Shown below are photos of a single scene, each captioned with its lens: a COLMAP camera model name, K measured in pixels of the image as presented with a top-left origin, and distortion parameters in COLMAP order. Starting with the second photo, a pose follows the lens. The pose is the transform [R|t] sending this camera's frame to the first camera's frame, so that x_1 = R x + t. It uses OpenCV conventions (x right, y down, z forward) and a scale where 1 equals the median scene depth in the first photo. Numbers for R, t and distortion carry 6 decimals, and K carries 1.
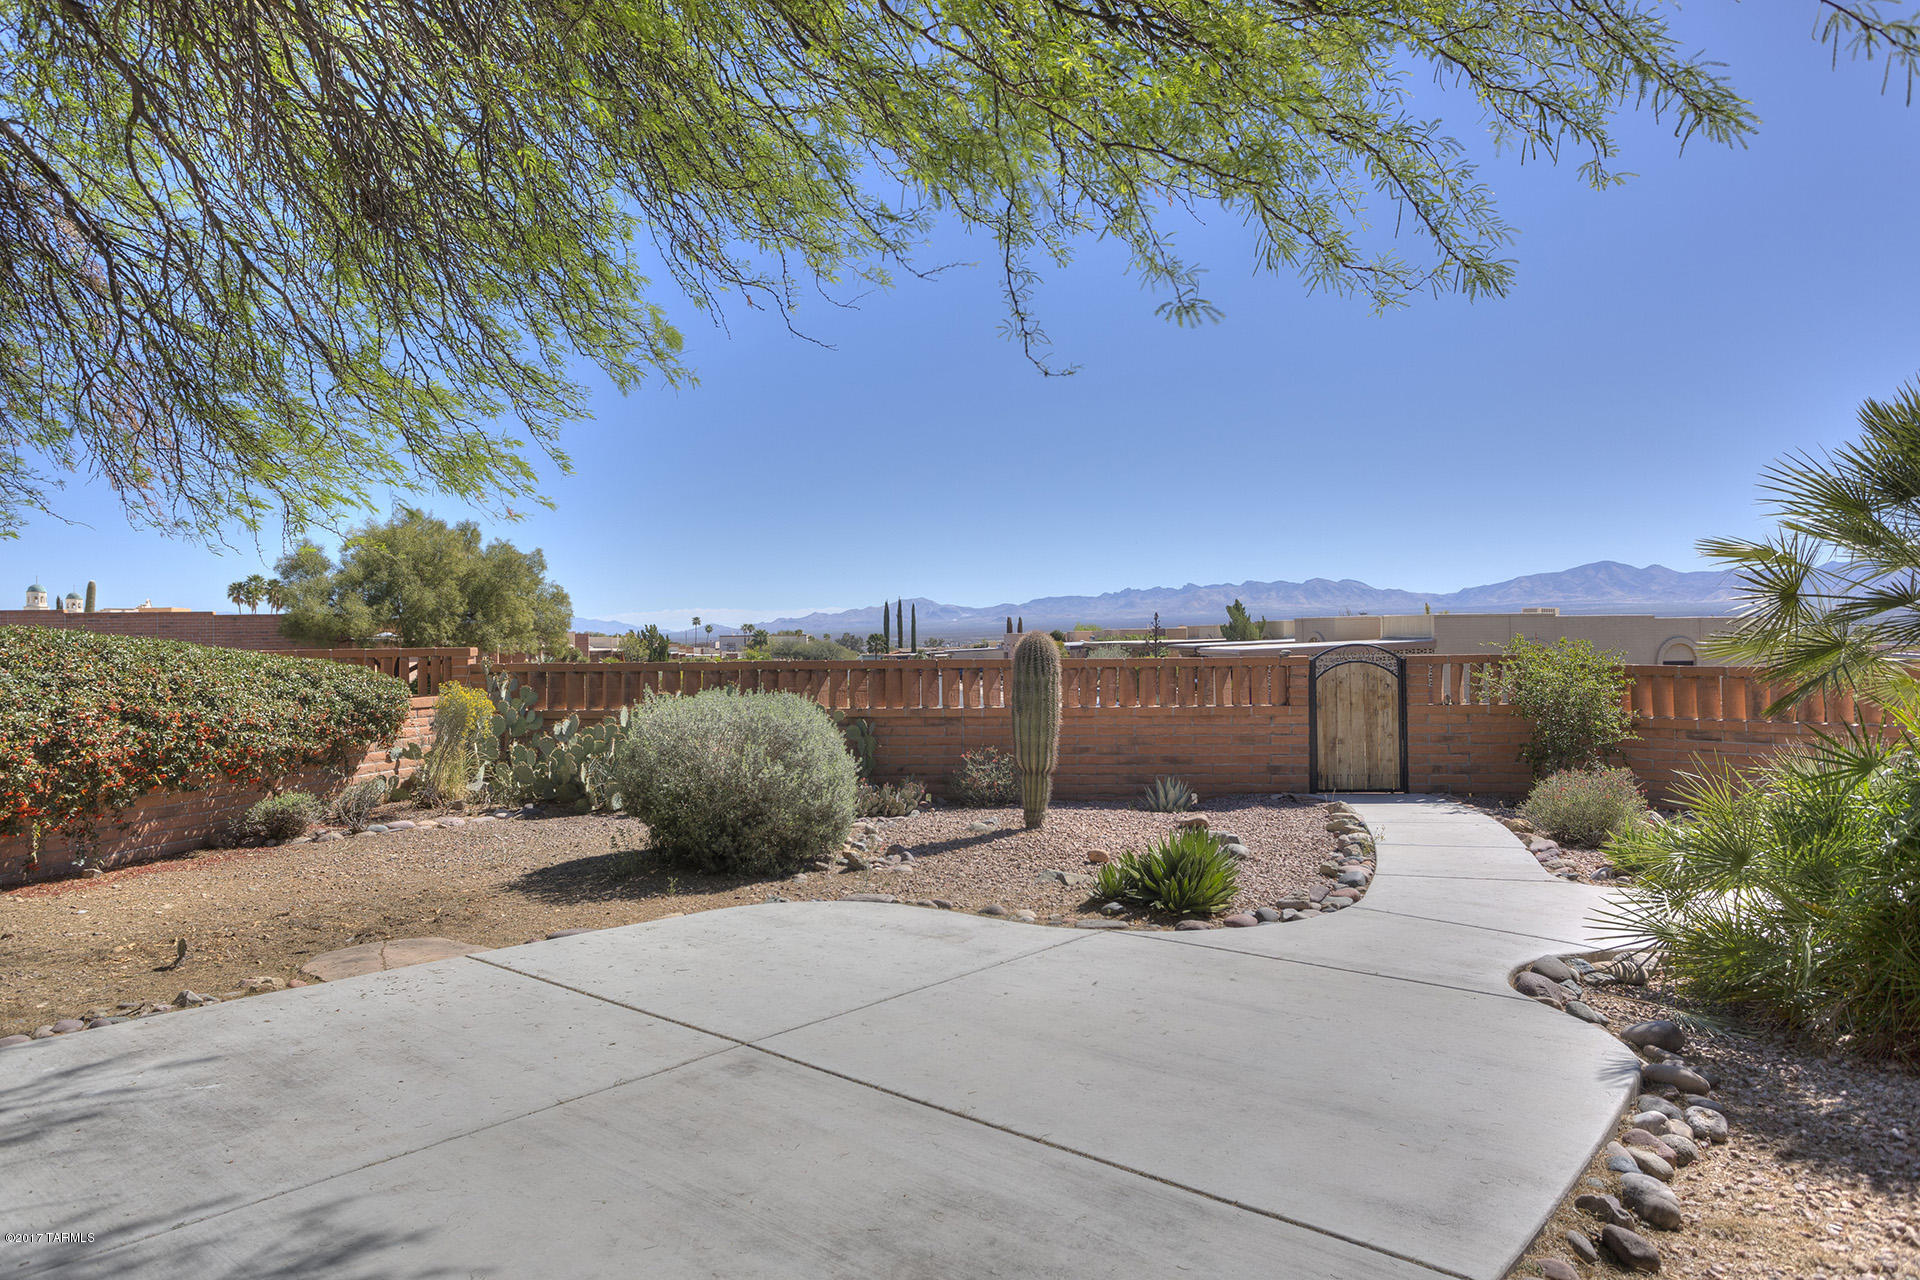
lens RADIAL K [[1238.2, 0, 960.0], [0, 1238.2, 640.0], [0, 0, 1]] dist [0.011763, 0.001682]
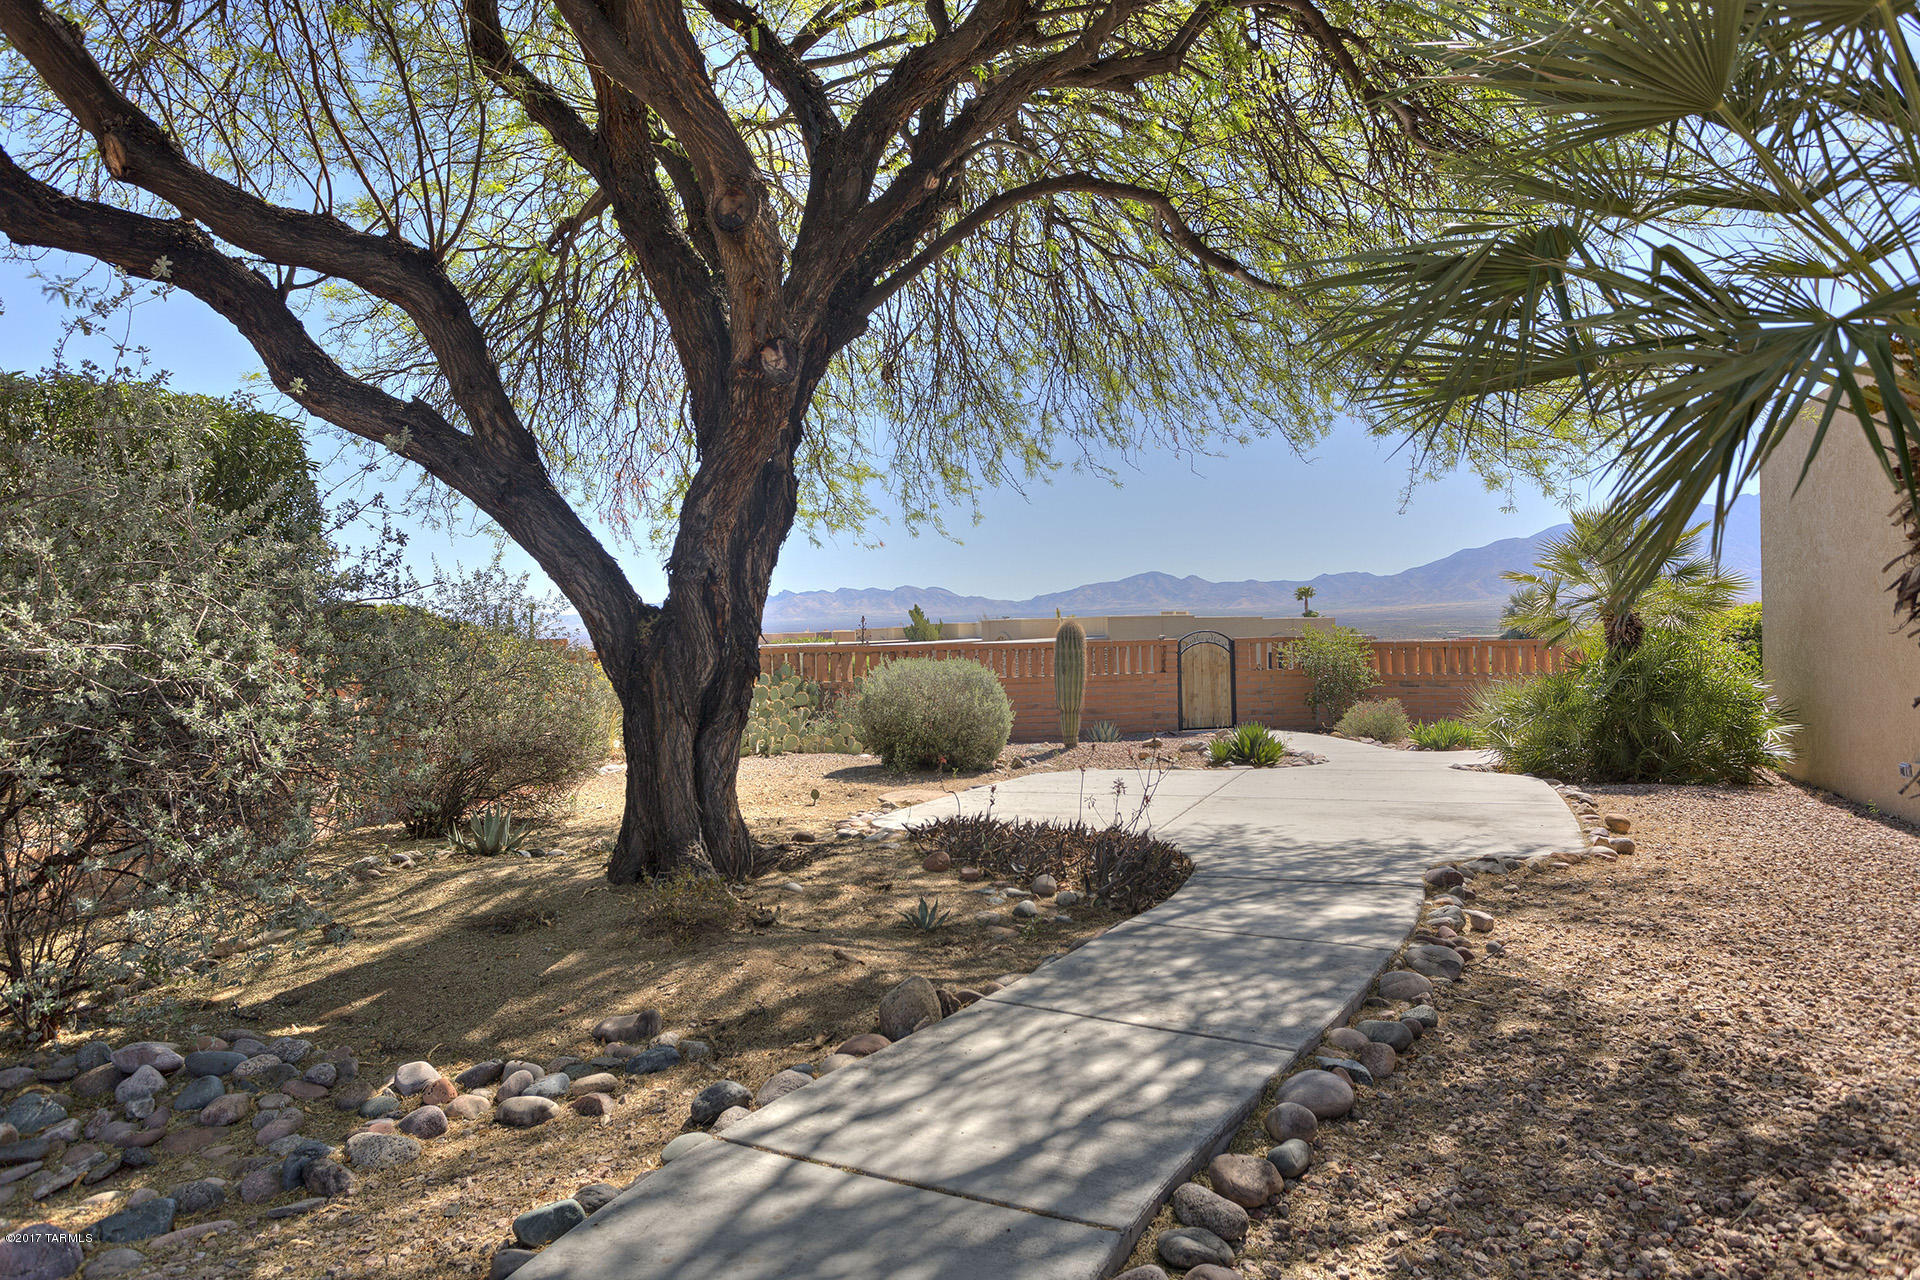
lens RADIAL K [[1238.2, 0, 960.0], [0, 1238.2, 640.0], [0, 0, 1]] dist [0.011763, 0.001682]
pose [[0.947949, -0.008938, 0.318297, -0.444500], [0.010596, 0.999938, -0.003478, 0.016574], [-0.318246, 0.006670, 0.947985, -0.336002]]
